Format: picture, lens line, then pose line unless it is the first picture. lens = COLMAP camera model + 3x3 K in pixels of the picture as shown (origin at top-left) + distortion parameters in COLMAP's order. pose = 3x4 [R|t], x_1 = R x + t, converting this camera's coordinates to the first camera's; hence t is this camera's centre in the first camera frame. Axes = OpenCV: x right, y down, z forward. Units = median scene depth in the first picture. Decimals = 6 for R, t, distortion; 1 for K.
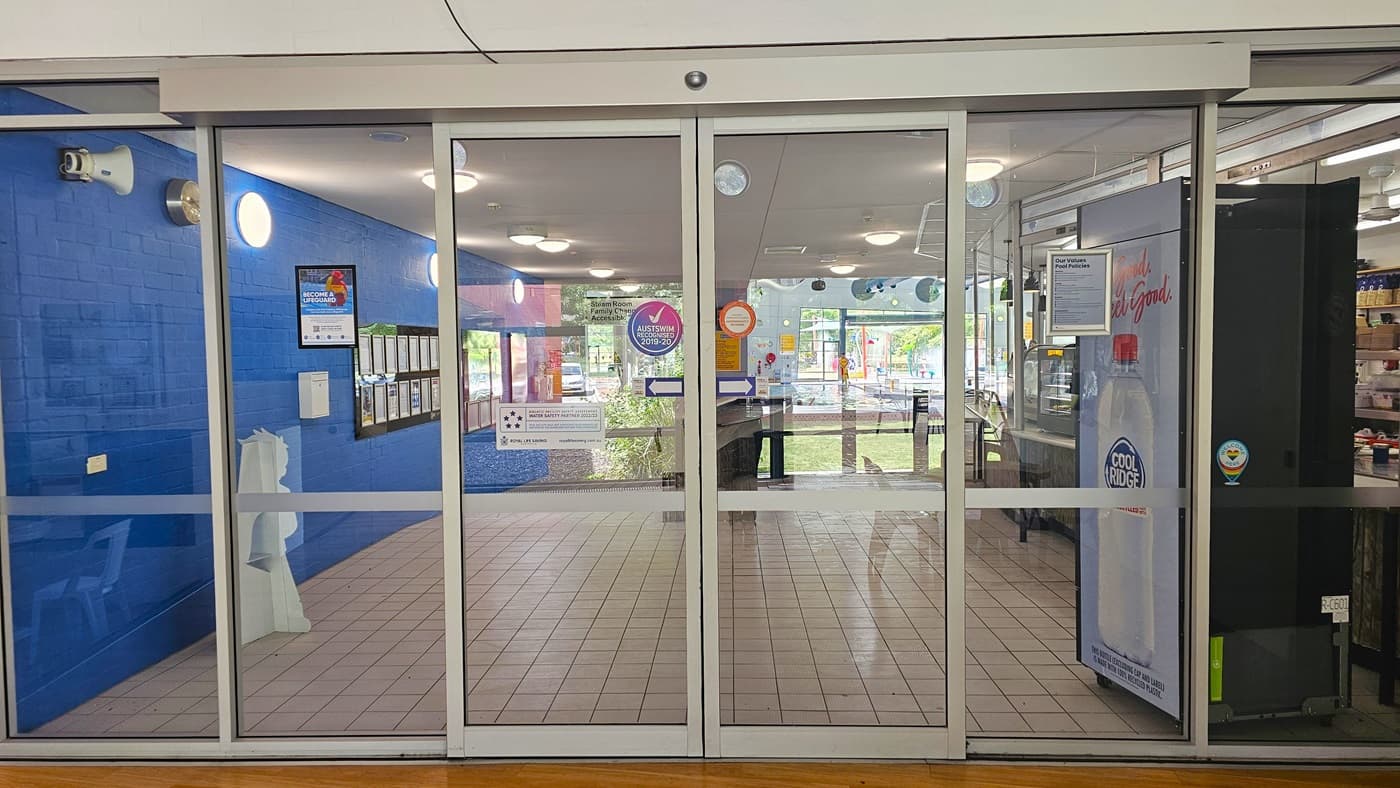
lens RADIAL K [[911.0, 0, 700.0], [0, 911.0, 394.0], [0, 0, 1]] dist [0.023243, 0.000158]
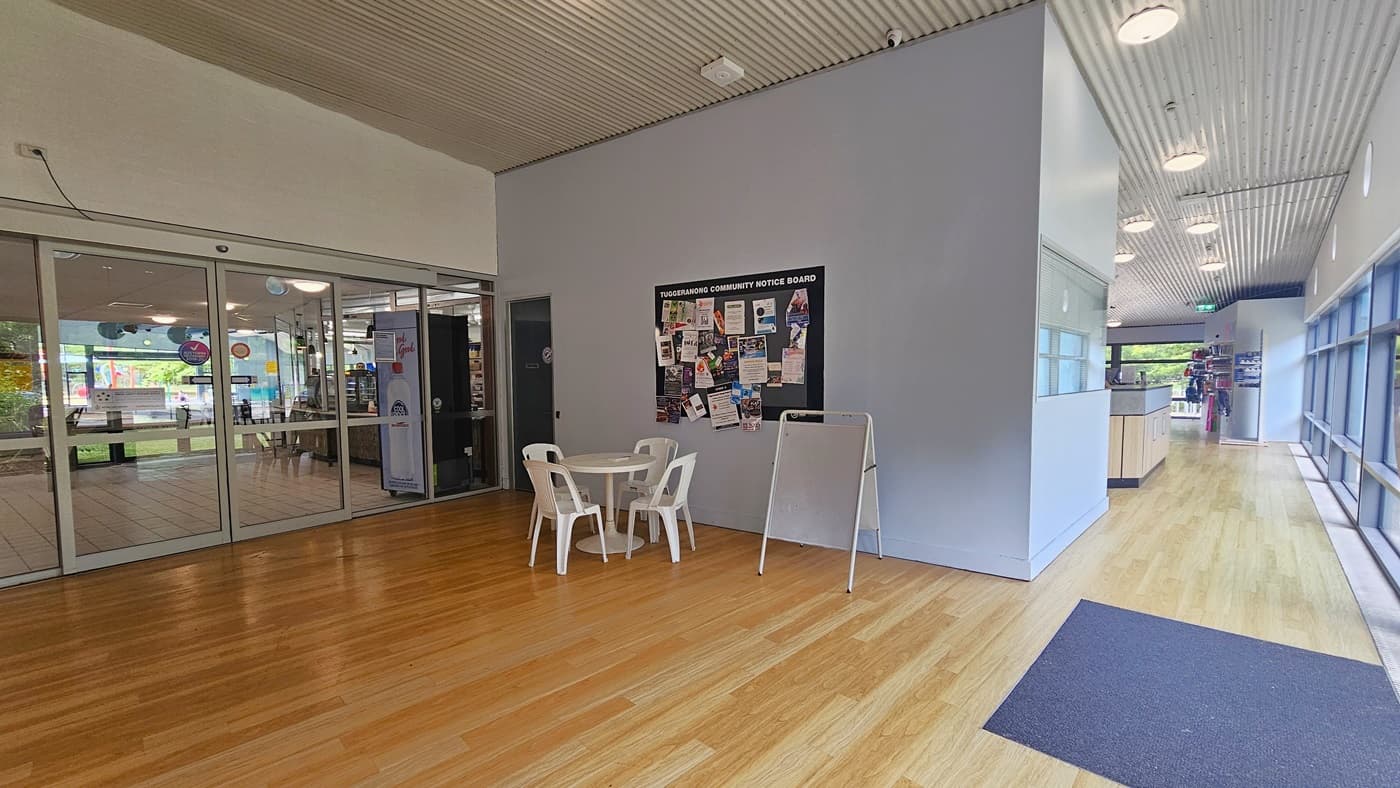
lens RADIAL K [[573.5, 0, 697.1], [0, 573.5, 414.1], [0, 0, 1]] dist [-0.000376, -0.000044]
pose [[0.540105, -0.047617, 0.840250, -0.545017], [0.042344, 0.998671, 0.029376, 0.082835], [-0.840532, 0.019713, 0.541403, -0.742181]]
